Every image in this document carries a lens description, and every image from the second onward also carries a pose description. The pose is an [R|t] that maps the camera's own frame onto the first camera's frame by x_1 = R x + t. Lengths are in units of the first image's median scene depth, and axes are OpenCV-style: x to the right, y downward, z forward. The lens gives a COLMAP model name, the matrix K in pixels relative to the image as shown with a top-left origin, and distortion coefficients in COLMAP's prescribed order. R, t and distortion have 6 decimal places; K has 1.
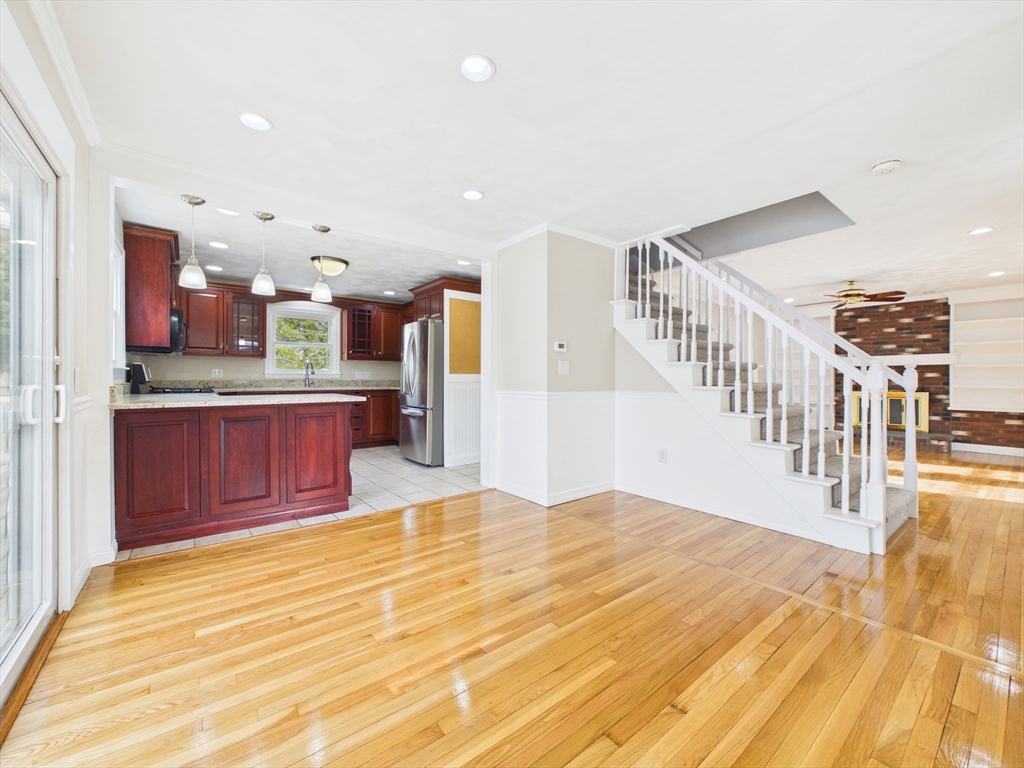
lens RADIAL K [[410.0, 0, 512.0], [0, 410.0, 381.6], [0, 0, 1]] dist [-0.000008, -0.000216]
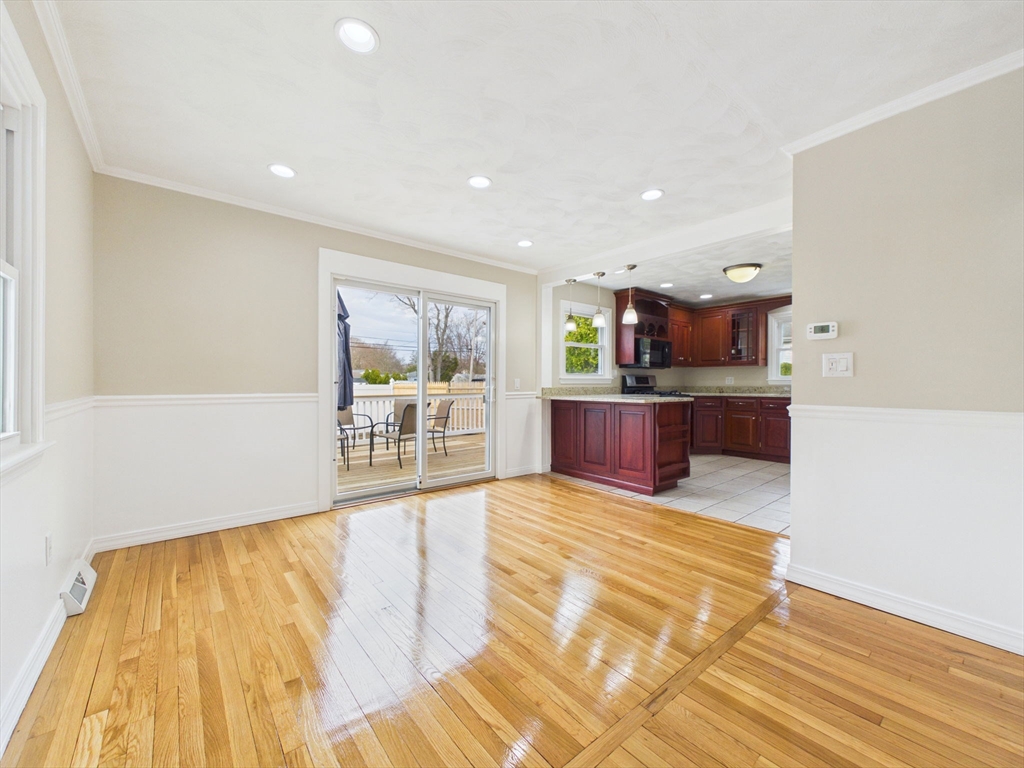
lens RADIAL K [[411.6, 0, 512.0], [0, 411.6, 384.0], [0, 0, 1]] dist [0.000332, -0.000017]
pose [[0.023952, -0.002857, -0.999709, 0.729873], [-0.009745, 0.999948, -0.003091, 0.000064], [0.999666, 0.009816, 0.023922, 0.540818]]
